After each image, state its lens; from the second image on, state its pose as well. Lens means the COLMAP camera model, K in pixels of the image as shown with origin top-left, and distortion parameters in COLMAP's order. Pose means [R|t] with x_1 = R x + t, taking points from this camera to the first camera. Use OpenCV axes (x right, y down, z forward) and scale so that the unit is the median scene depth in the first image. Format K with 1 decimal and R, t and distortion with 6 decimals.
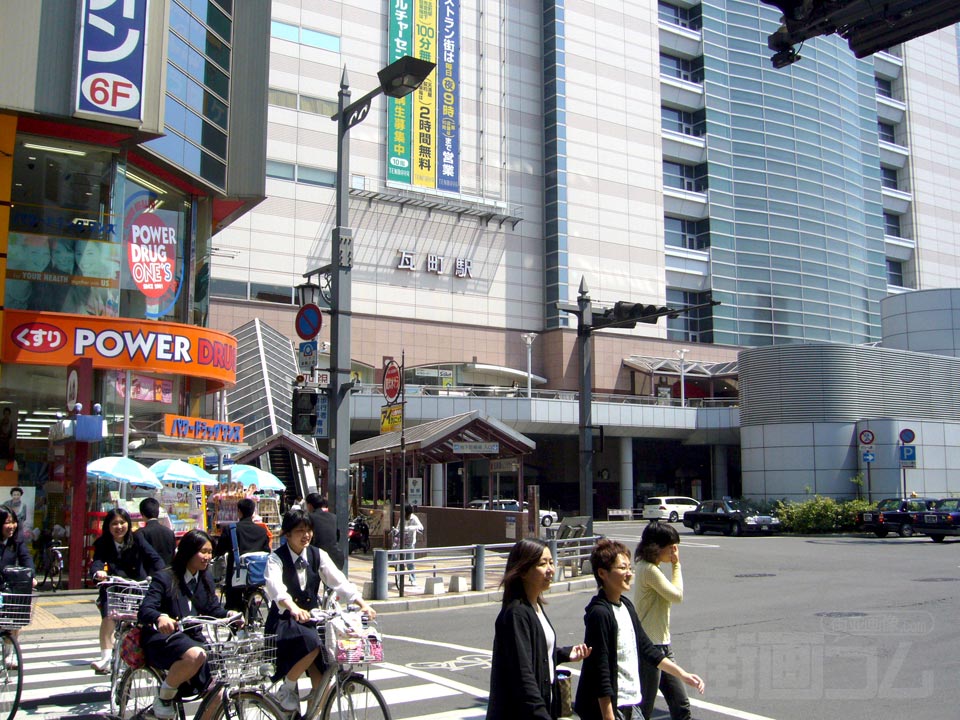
lens RADIAL K [[1020.5, 0, 480.0], [0, 1020.5, 360.0], [0, 0, 1]] dist [-0.080798, -0.010831]
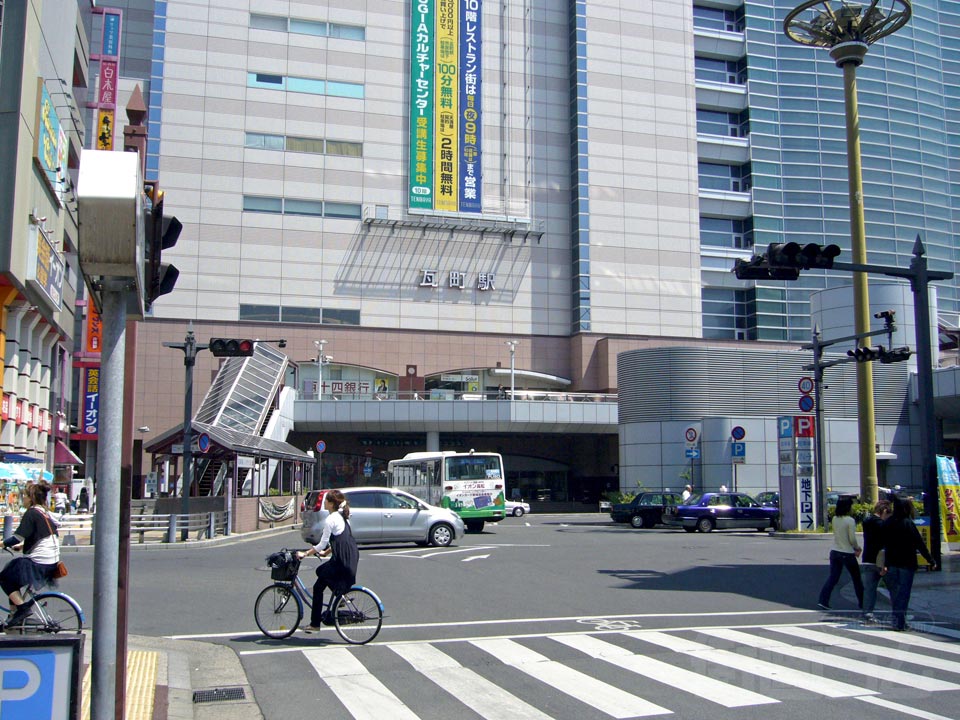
lens RADIAL K [[1020.5, 0, 480.0], [0, 1020.5, 360.0], [0, 0, 1]] dist [-0.080798, -0.010831]
pose [[0.959000, -0.031270, -0.281677, 0.282204], [0.032218, 0.999480, -0.001265, -0.004775], [0.281570, -0.007862, 0.959509, -0.054531]]
